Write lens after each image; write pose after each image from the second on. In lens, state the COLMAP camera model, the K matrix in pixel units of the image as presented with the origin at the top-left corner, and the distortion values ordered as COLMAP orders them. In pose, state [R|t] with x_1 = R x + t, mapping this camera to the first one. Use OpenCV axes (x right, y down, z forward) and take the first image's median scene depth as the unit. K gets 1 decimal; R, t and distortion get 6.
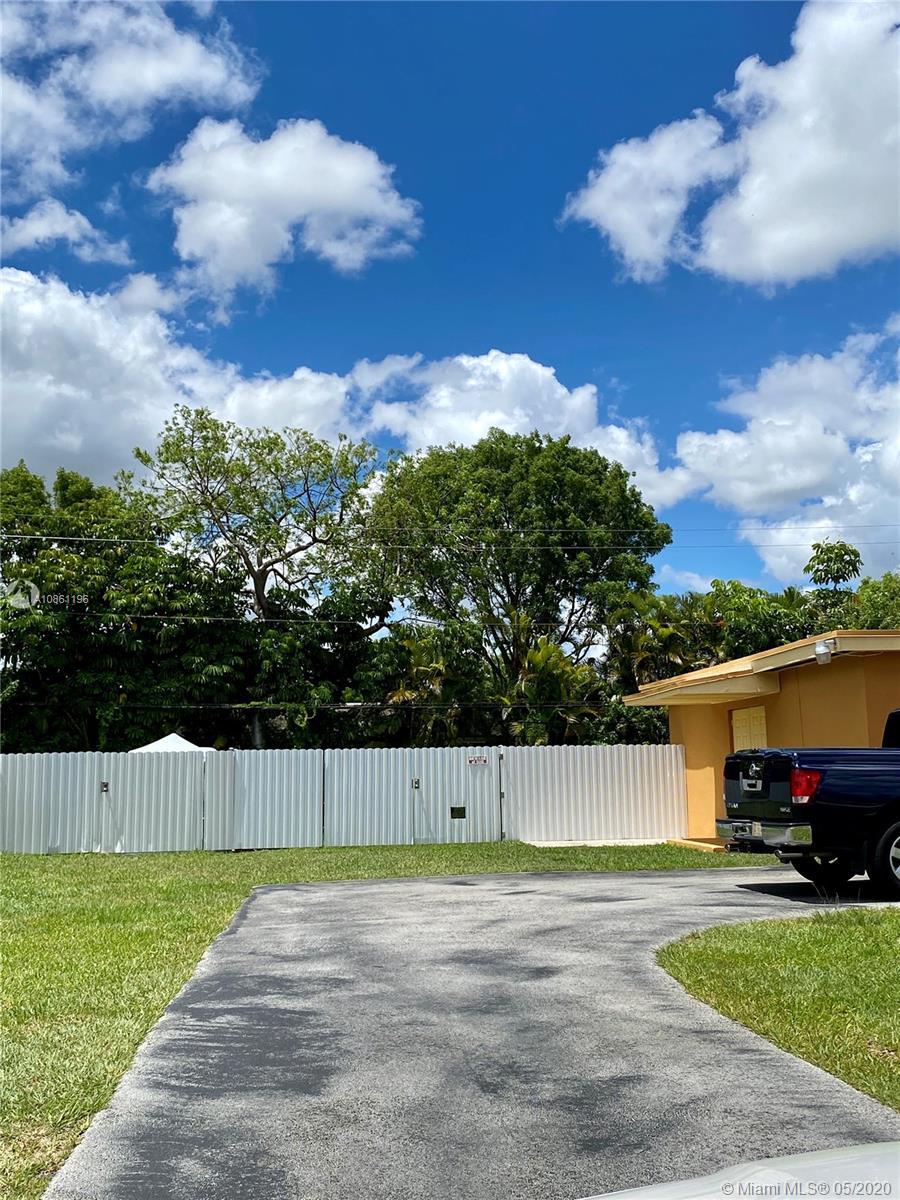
lens RADIAL K [[1365.1, 0, 450.0], [0, 1365.1, 600.0], [0, 0, 1]] dist [0.261223, 0.005650]
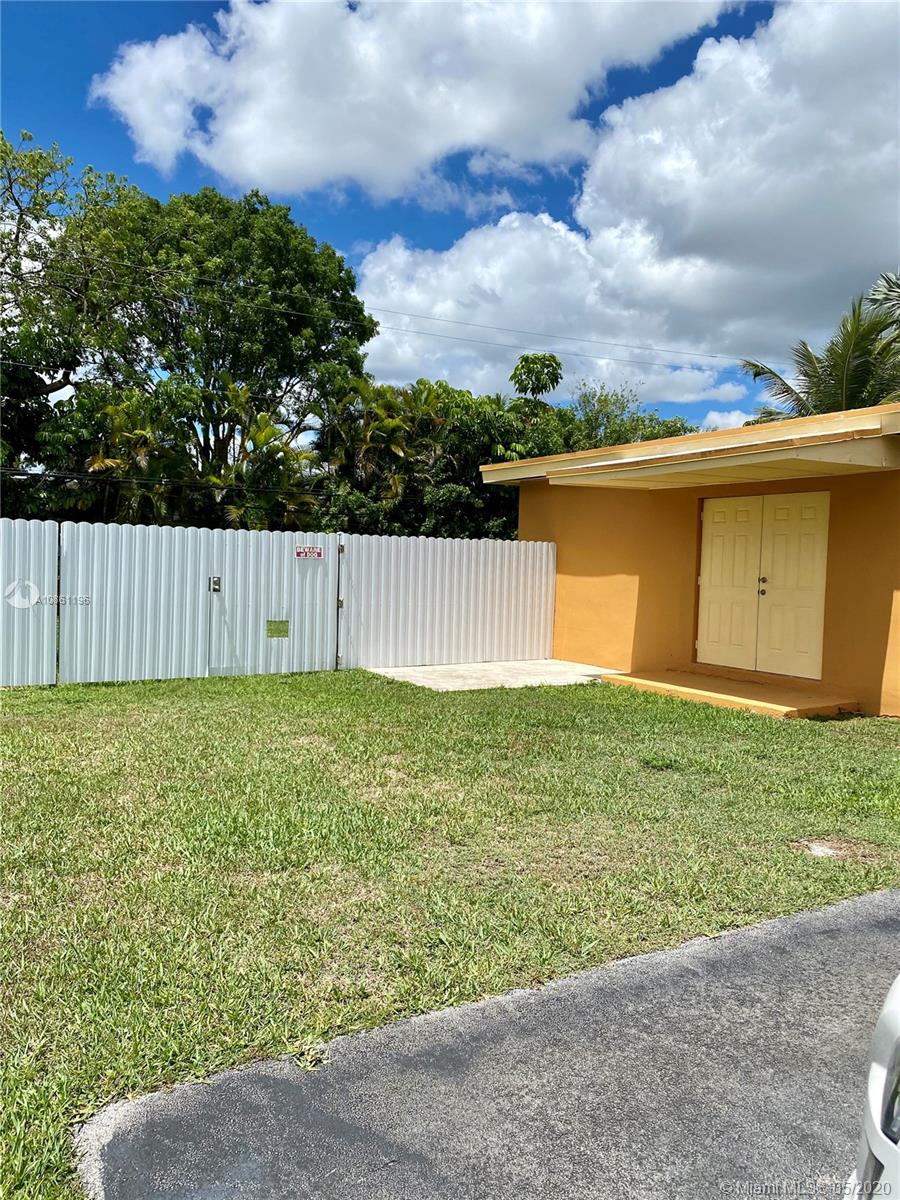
lens RADIAL K [[885.5, 0, 450.0], [0, 885.5, 600.0], [0, 0, 1]] dist [0.113655, 0.000409]
pose [[0.914575, 0.020493, 0.403896, -0.060794], [-0.092234, 0.982964, 0.158979, 0.042294], [-0.393757, -0.182651, 0.900885, 0.379195]]
